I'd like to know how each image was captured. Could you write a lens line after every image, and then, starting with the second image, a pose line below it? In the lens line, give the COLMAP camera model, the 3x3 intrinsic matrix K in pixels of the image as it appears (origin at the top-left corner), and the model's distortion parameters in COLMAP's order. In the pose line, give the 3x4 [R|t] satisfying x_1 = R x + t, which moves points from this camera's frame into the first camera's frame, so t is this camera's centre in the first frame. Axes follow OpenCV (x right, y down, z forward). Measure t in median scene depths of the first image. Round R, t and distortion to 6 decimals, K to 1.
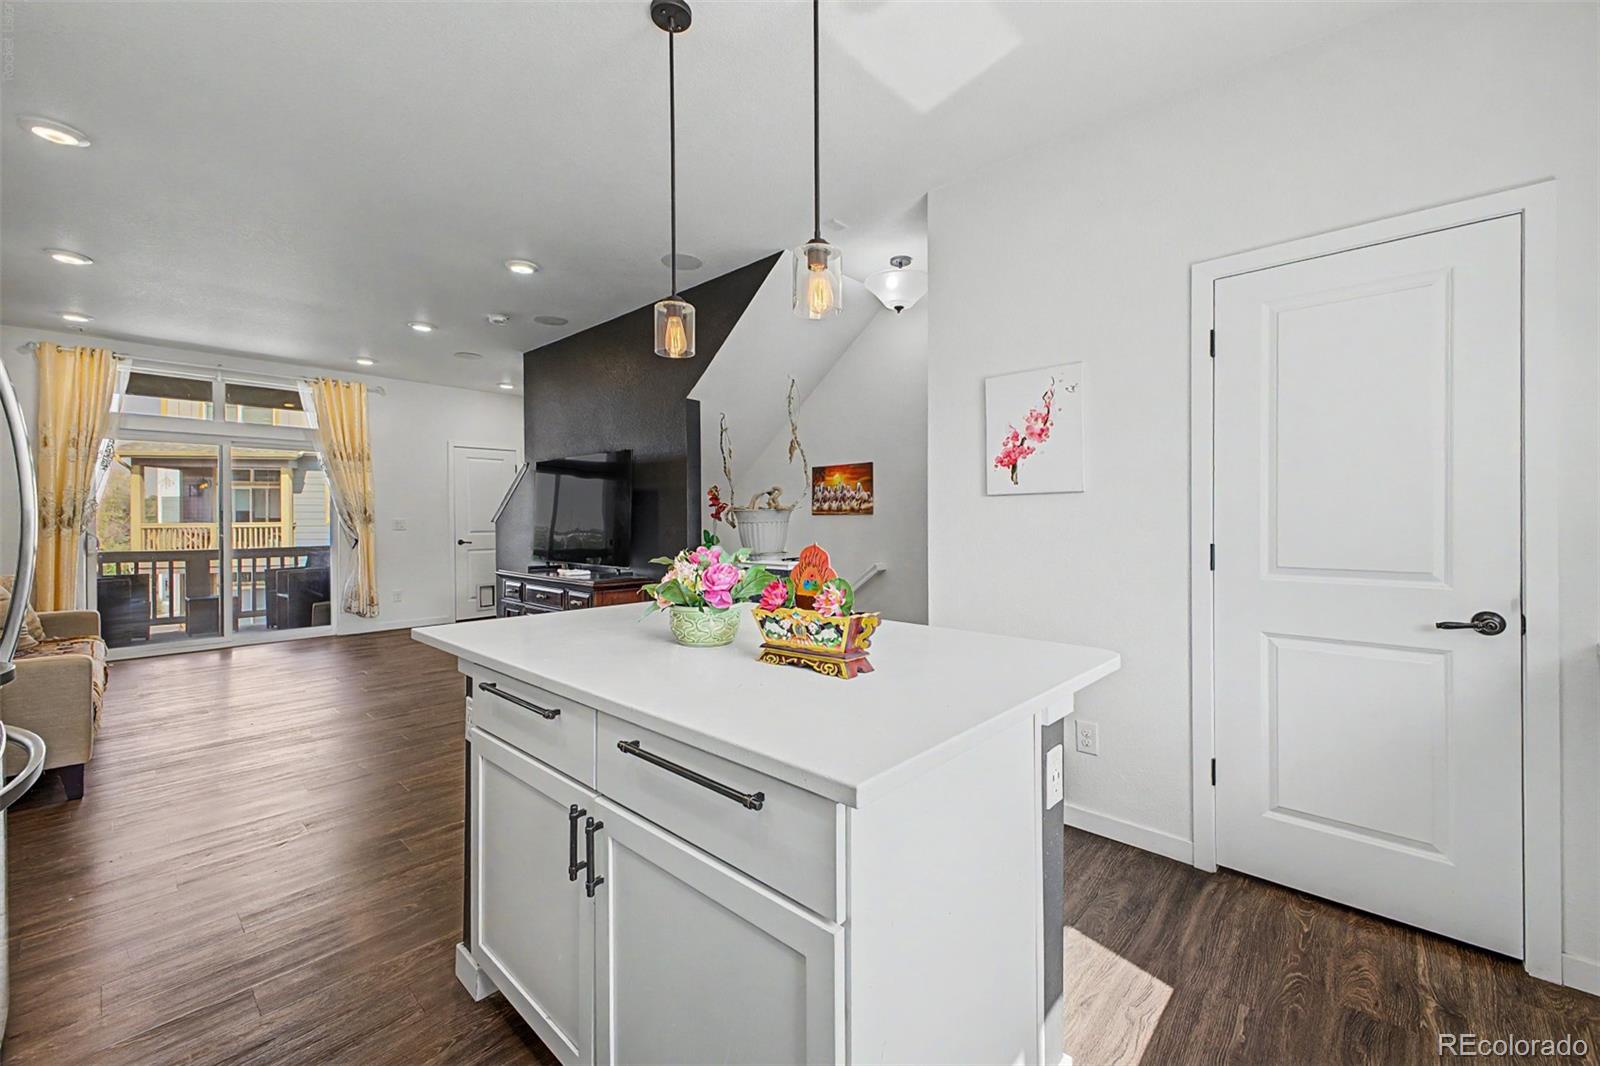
lens RADIAL K [[642.3, 0, 798.8], [0, 642.3, 523.3], [0, 0, 1]] dist [0.001675, -0.000001]
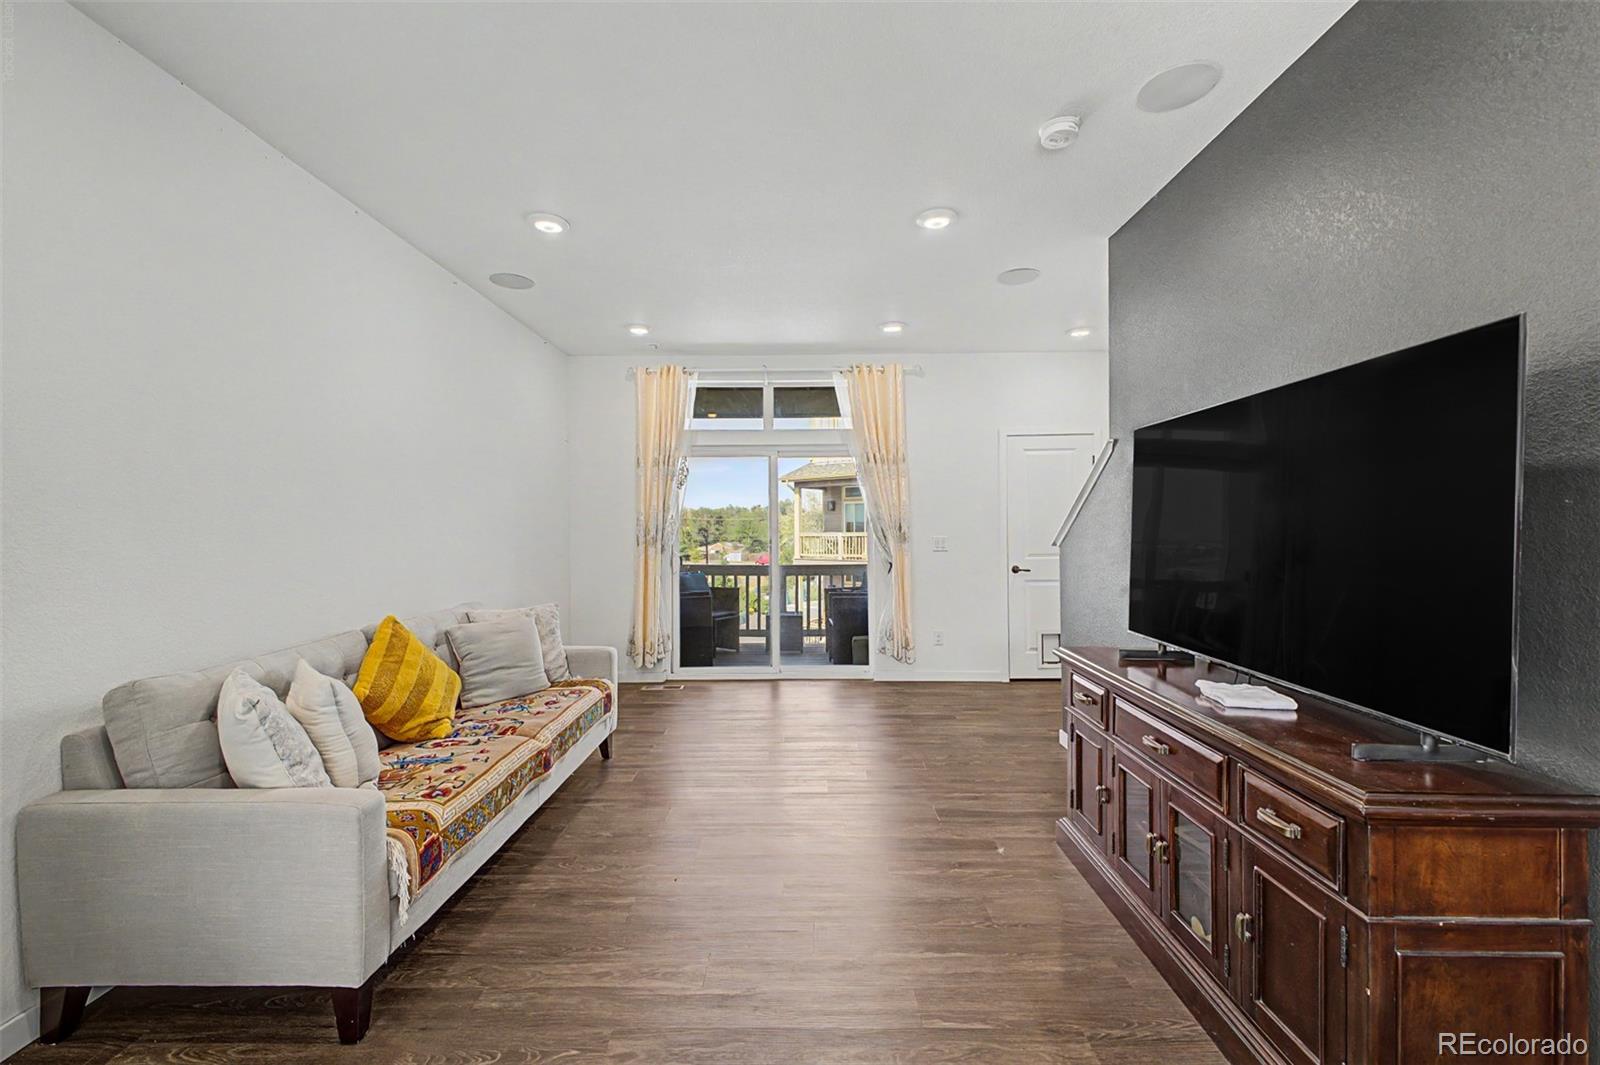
lens RADIAL K [[669.1, 0, 804.1], [0, 669.1, 529.9], [0, 0, 1]] dist [0.000700, -0.000060]
pose [[0.682371, 0.000890, -0.731006, -0.163088], [-0.002218, 0.999997, -0.000853, -0.015409], [0.731003, 0.002203, 0.682371, 0.366490]]
